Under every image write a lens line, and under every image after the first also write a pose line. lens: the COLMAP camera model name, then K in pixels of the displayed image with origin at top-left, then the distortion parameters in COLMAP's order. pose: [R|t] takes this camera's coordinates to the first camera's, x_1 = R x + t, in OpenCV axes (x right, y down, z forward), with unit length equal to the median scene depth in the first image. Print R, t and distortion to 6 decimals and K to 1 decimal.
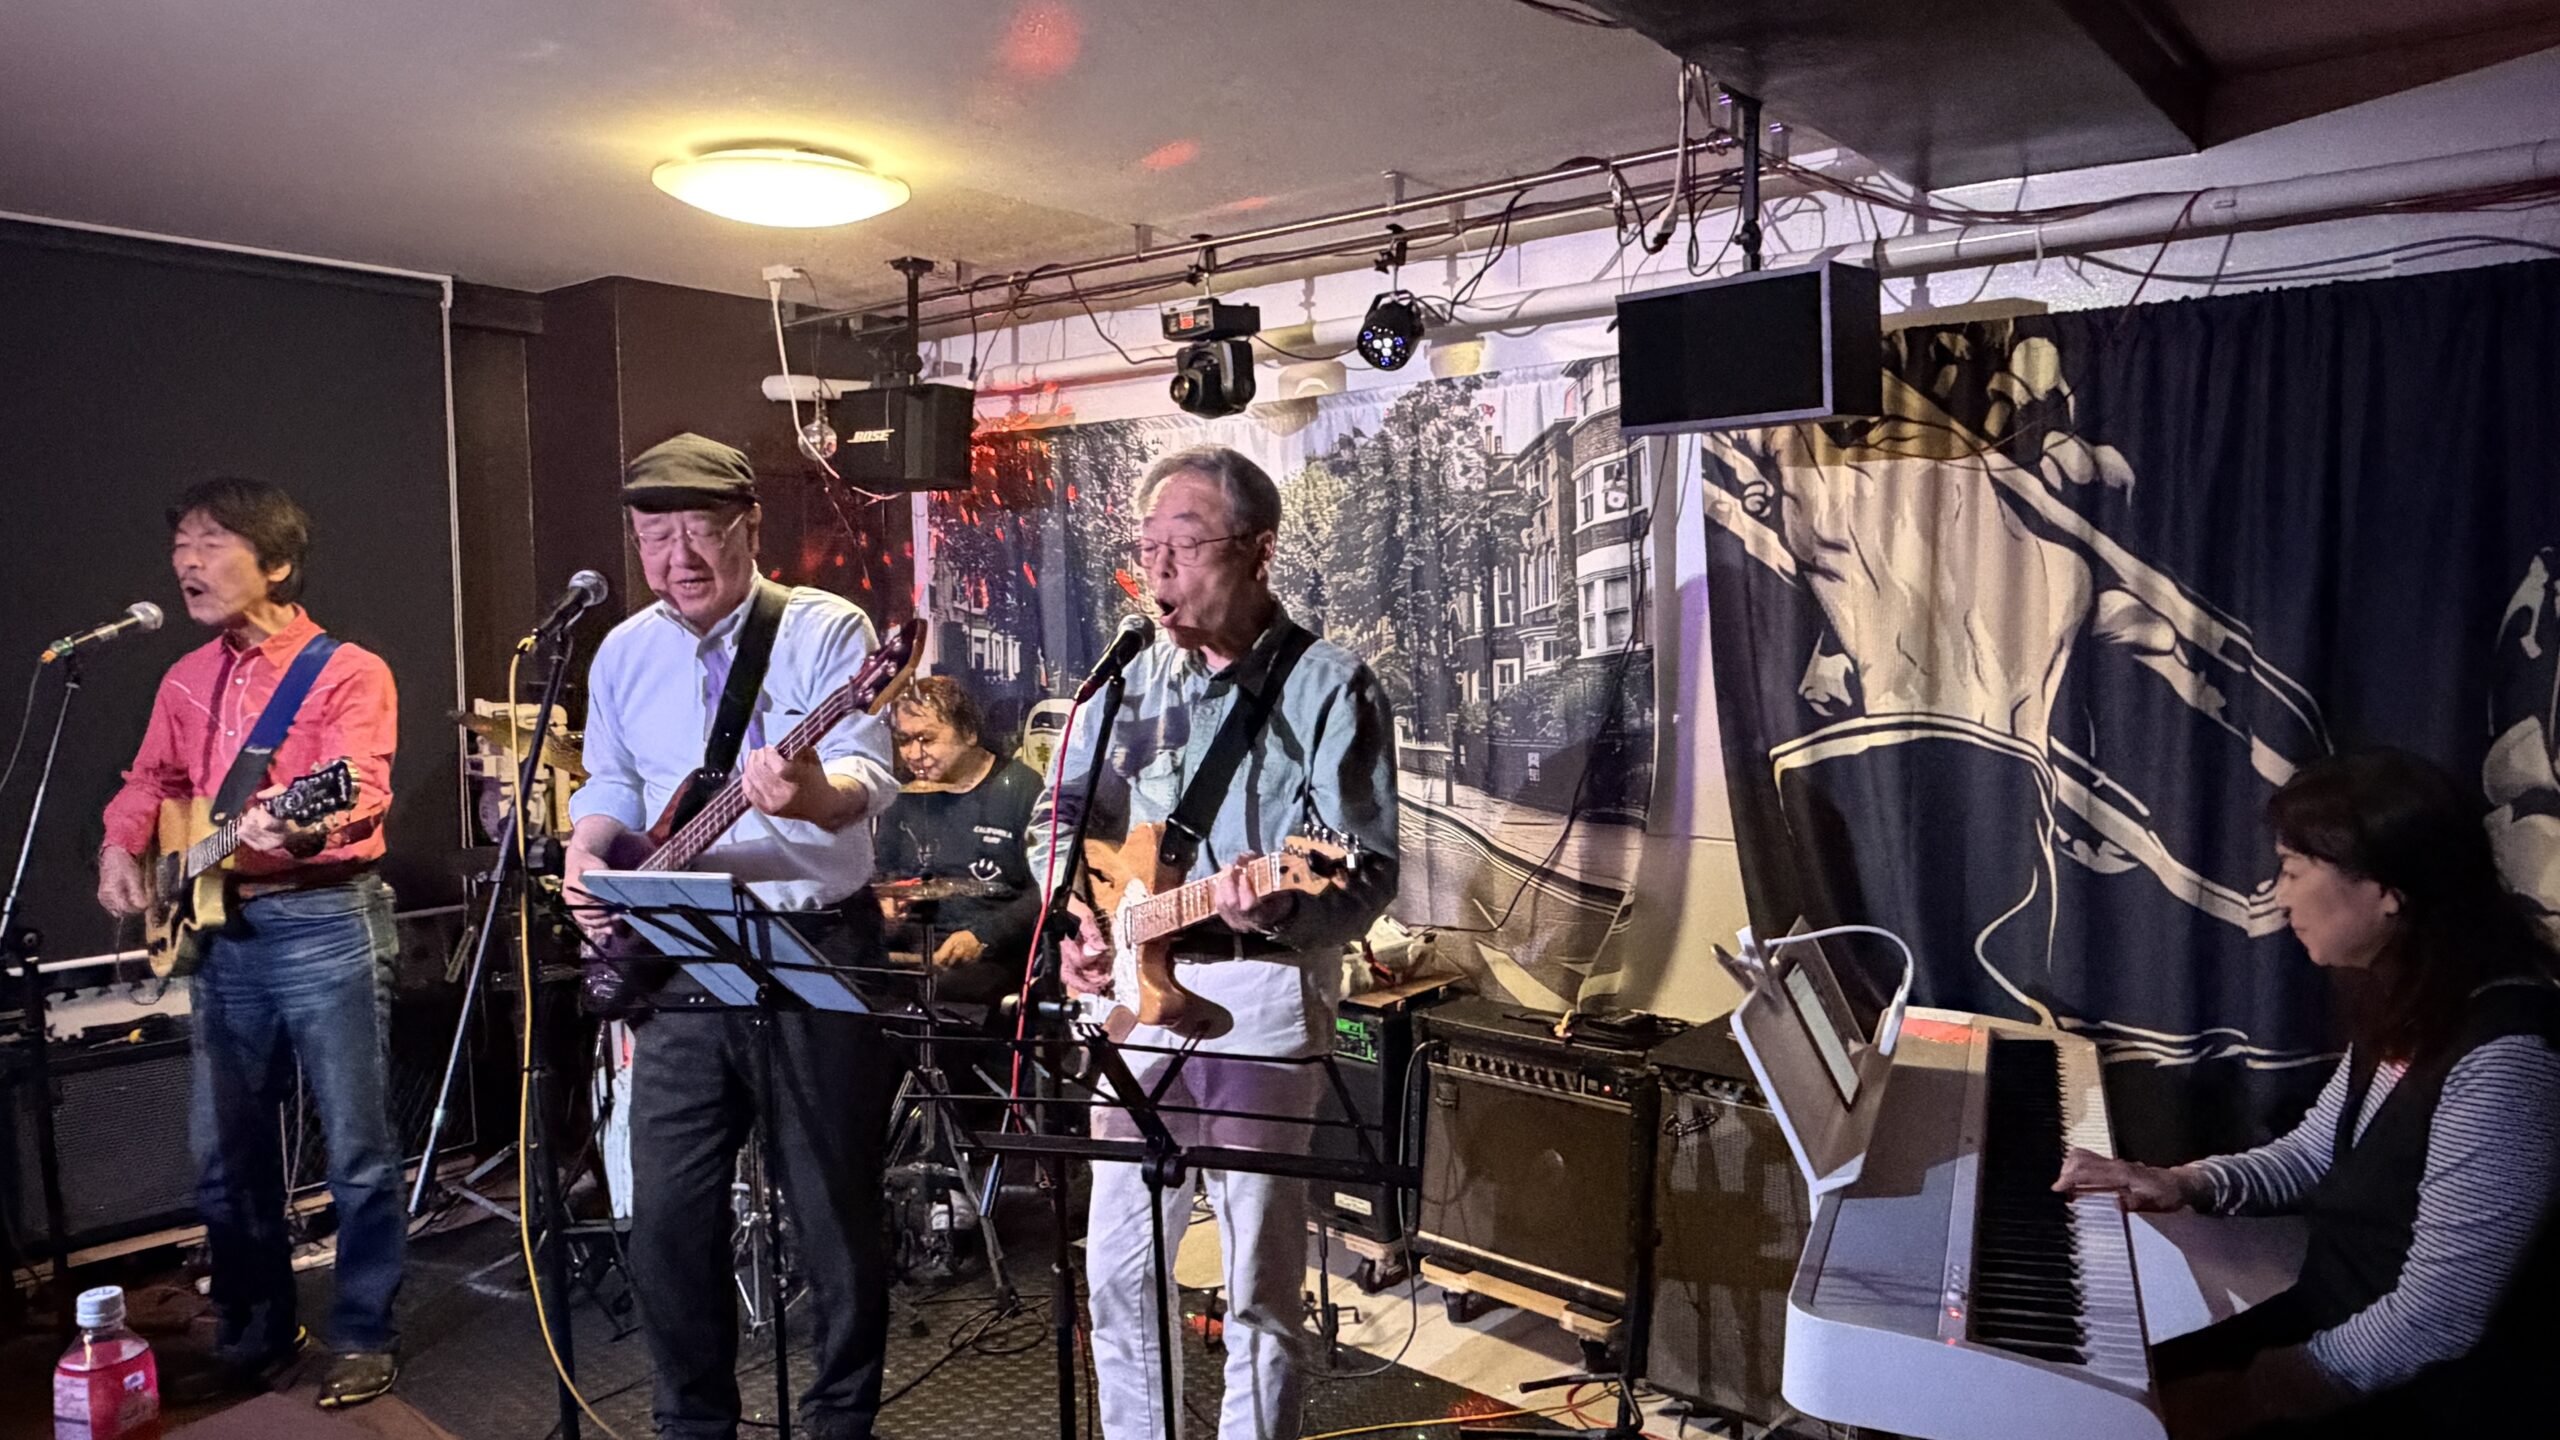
lens RADIAL K [[1629.9, 0, 1285.5], [0, 1629.9, 731.7], [0, 0, 1]] dist [-0.002004, -0.001675]
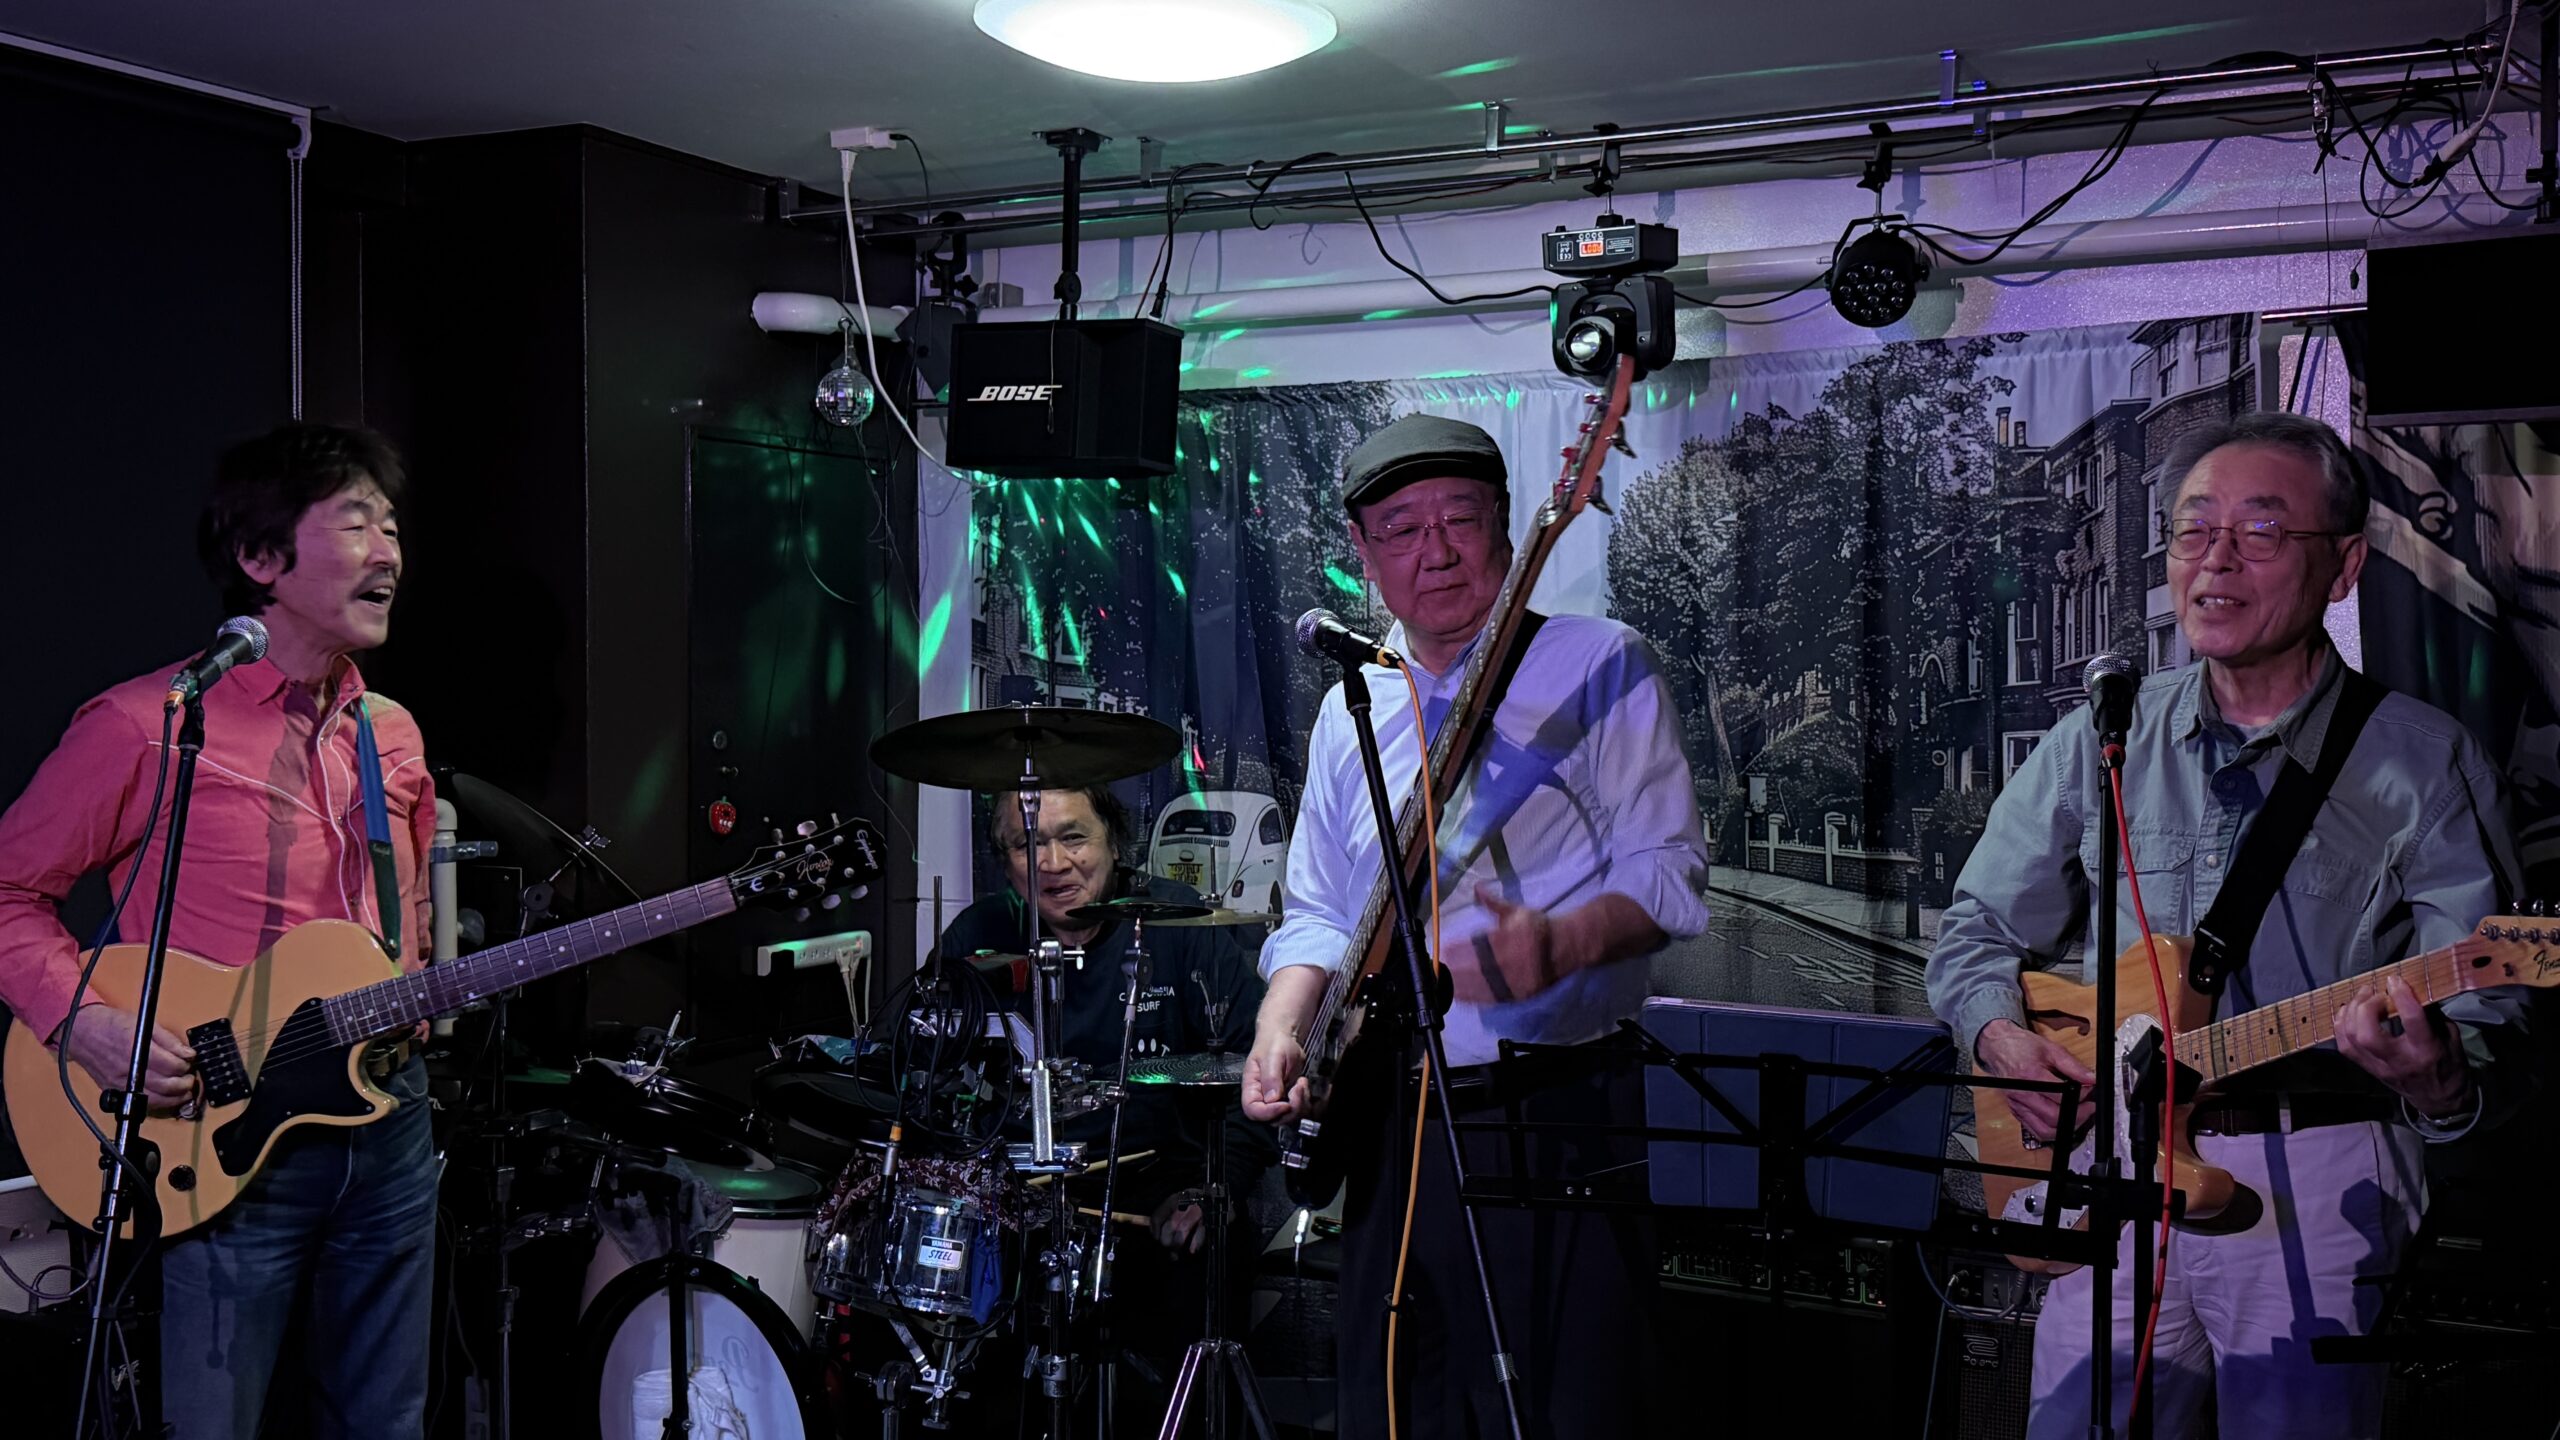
lens RADIAL K [[2518.8, 0, 1273.8], [0, 2518.8, 729.1], [0, 0, 1]] dist [0.207603, -0.494383]
pose [[0.977725, 0.008522, 0.209716, -0.432744], [0.003493, 0.998377, -0.056851, 0.017816], [-0.209860, 0.056317, 0.976108, -0.029119]]
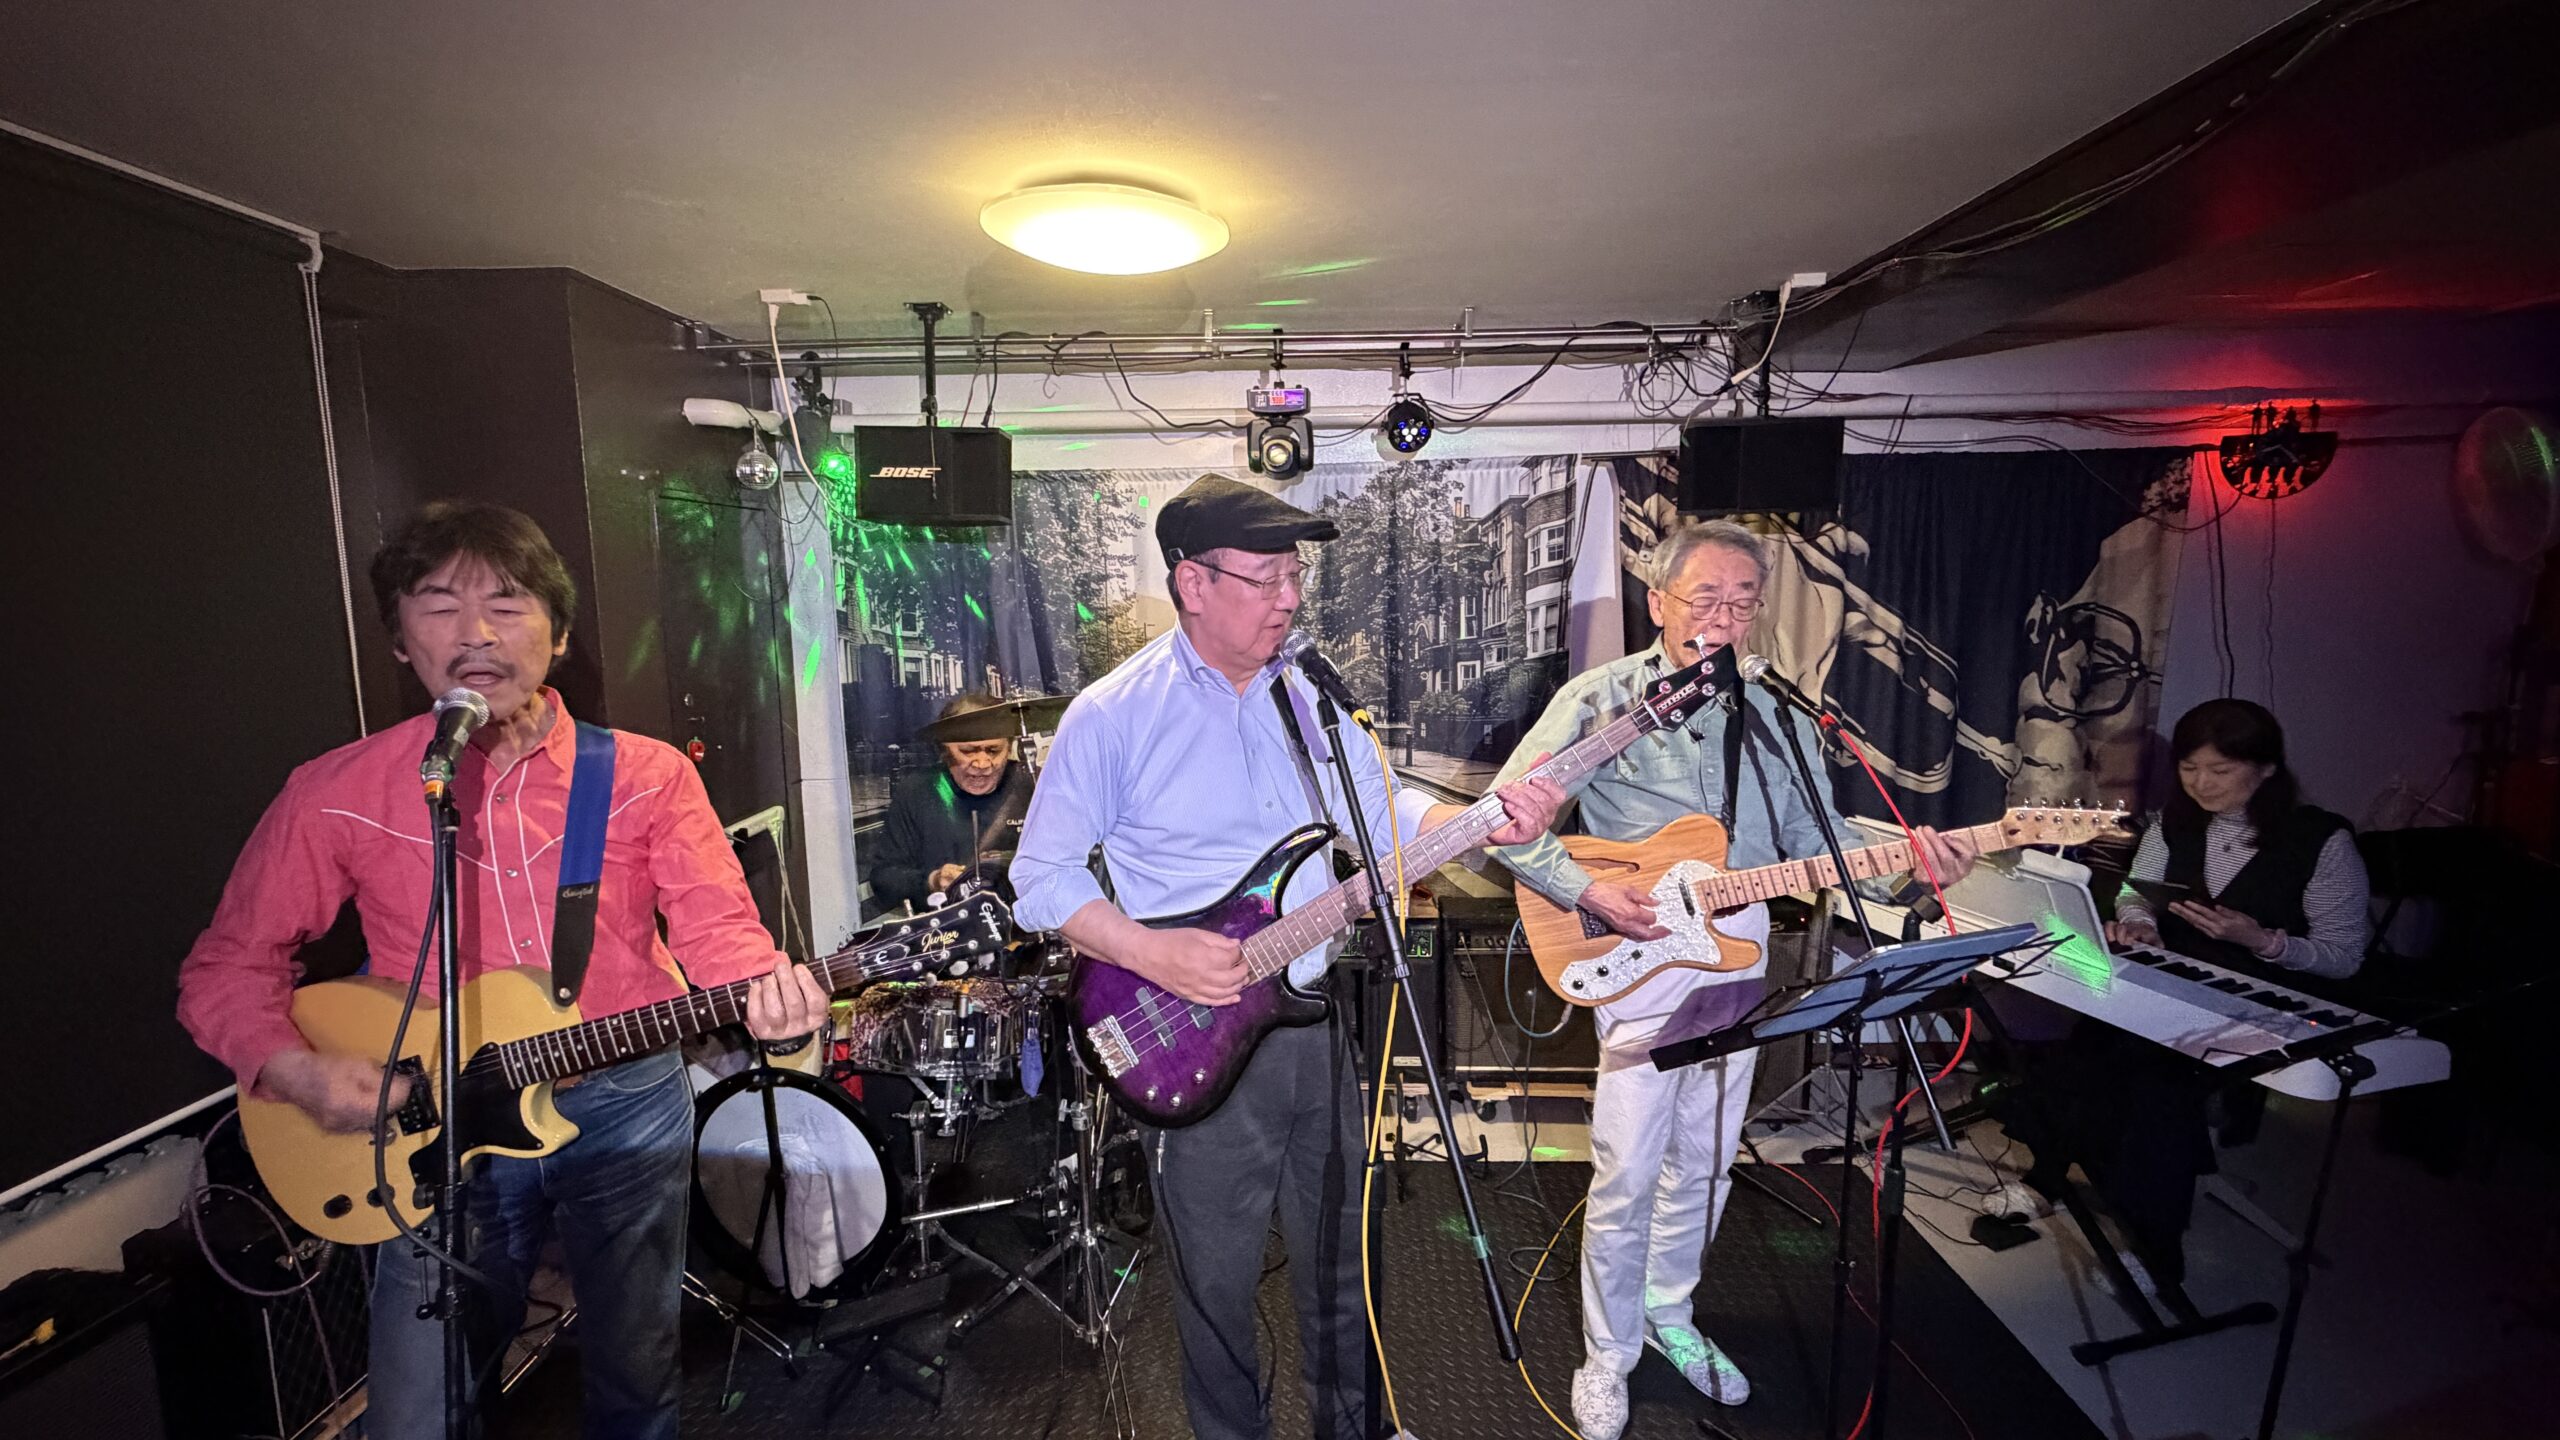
lens RADIAL K [[1062.6, 0, 1284.0], [0, 1062.6, 720.6], [0, 0, 1]] dist [0.001068, -0.000466]
pose [[0.783210, -0.081258, 0.616425, -0.585839], [0.056995, 0.996632, 0.058962, -0.058092], [-0.619140, -0.011047, 0.785203, 0.372226]]
